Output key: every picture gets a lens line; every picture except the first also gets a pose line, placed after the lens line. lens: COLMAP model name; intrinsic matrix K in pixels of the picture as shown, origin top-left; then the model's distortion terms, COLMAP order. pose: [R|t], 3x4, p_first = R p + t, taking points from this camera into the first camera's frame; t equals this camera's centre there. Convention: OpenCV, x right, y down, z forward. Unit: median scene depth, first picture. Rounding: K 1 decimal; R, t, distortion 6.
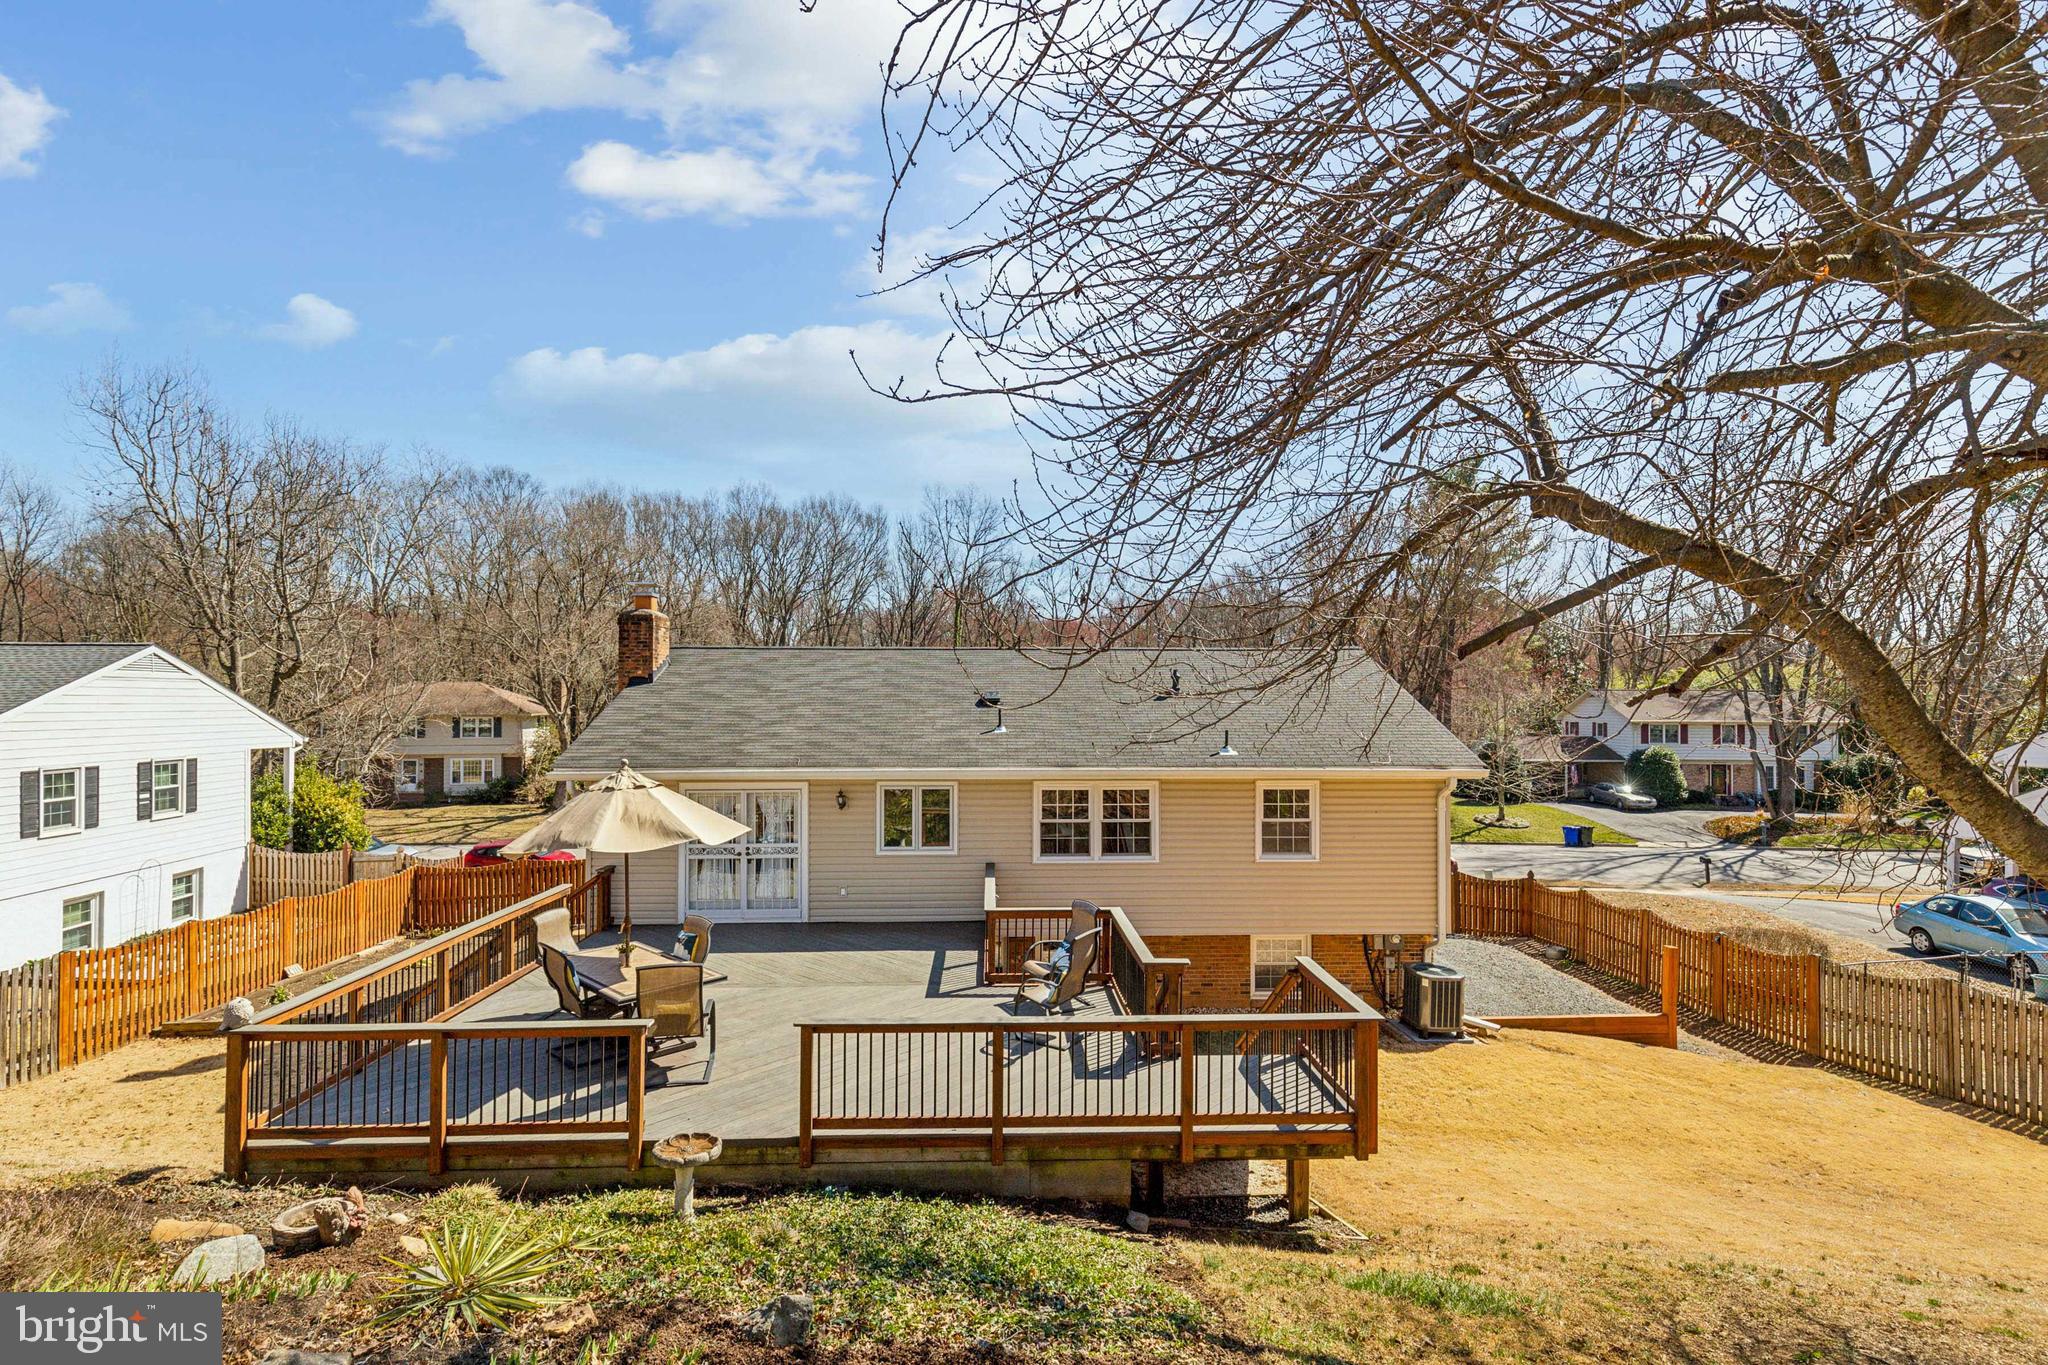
lens RADIAL K [[957.8, 0, 1035.8], [0, 957.8, 683.0], [0, 0, 1]] dist [0.011162, -0.002758]
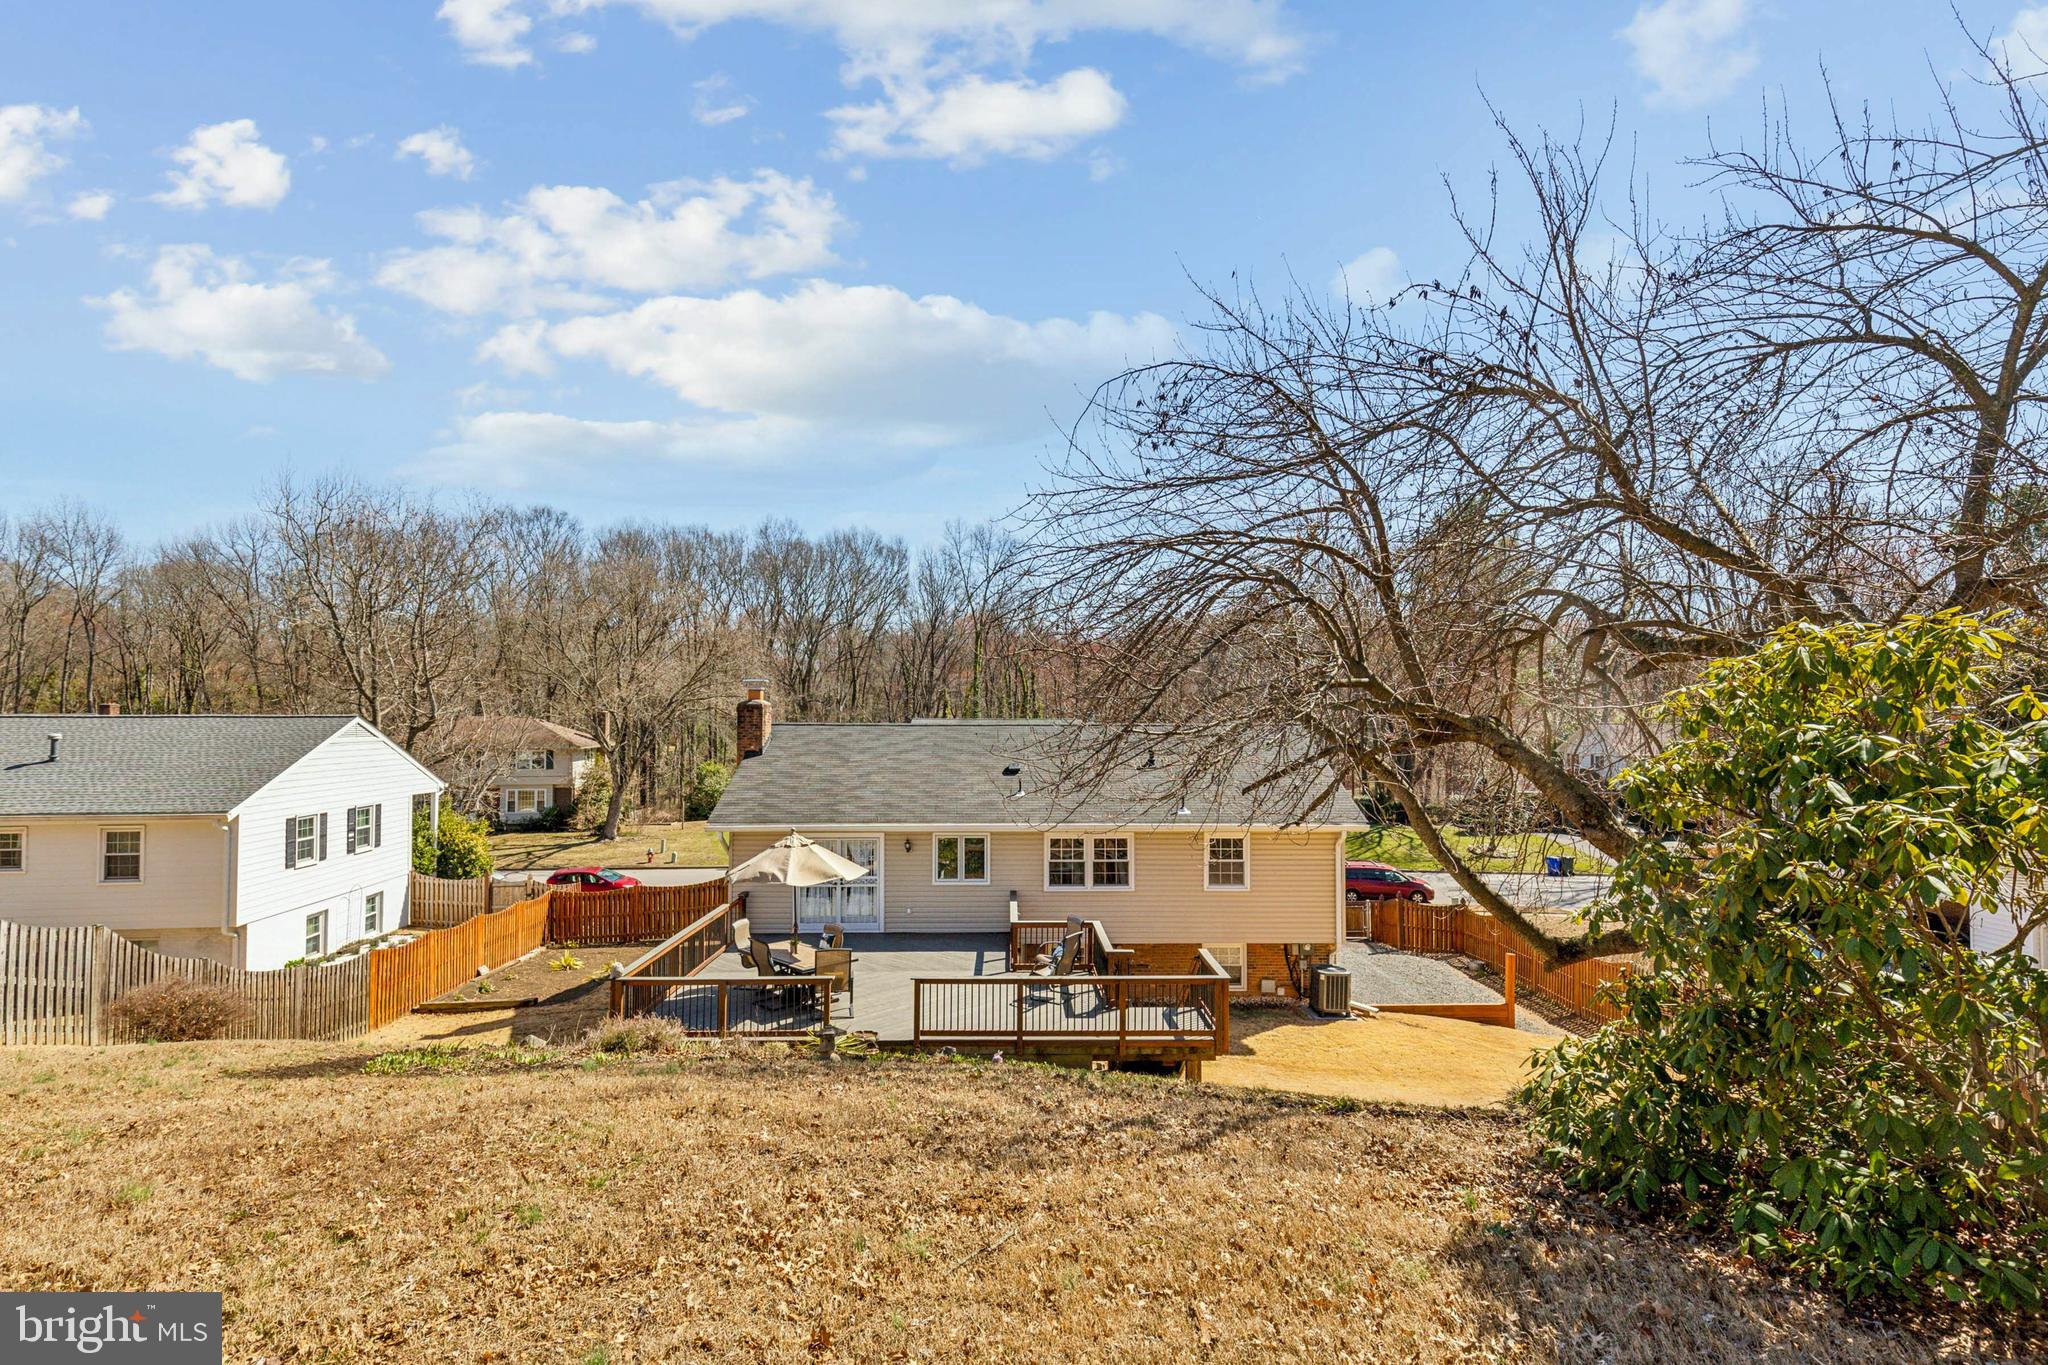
lens RADIAL K [[995.8, 0, 1029.9], [0, 995.8, 682.6], [0, 0, 1]] dist [0.009359, -0.001273]
pose [[0.999652, -0.001700, -0.026311, 0.014711], [0.001226, 0.999837, -0.017994, -0.086932], [0.026337, 0.017956, 0.999492, -0.444230]]
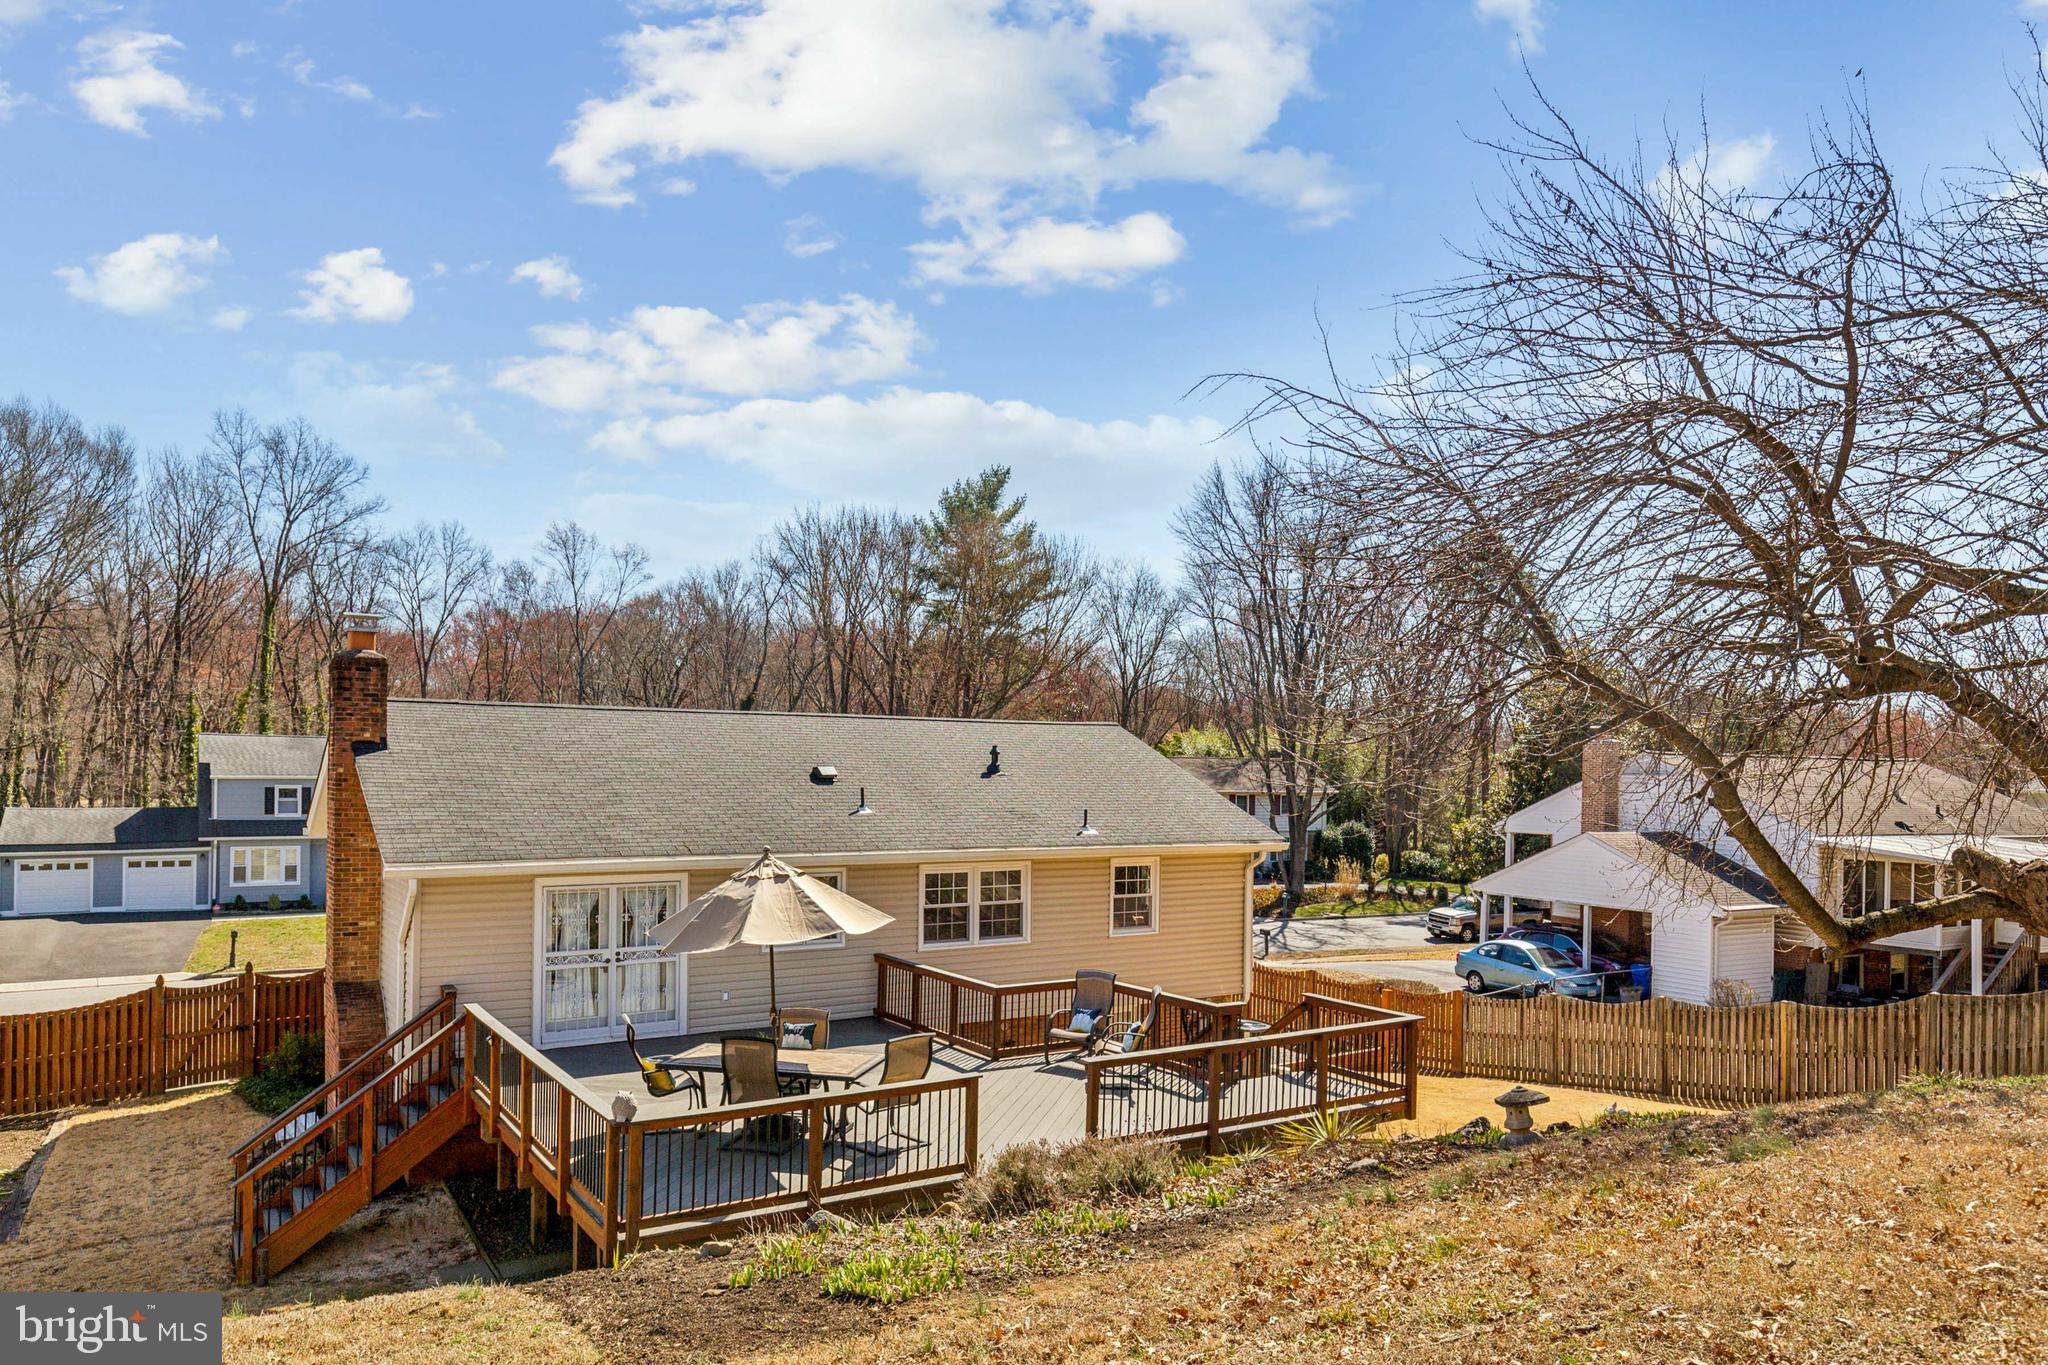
lens RADIAL K [[1310.7, 0, 1037.3], [0, 1310.7, 694.5], [0, 0, 1]] dist [0.001362, 0.003630]
pose [[0.865858, 0.035576, 0.499023, -0.538000], [-0.019186, 0.999096, -0.037937, -0.019769], [-0.499922, 0.023273, 0.865758, -0.190497]]
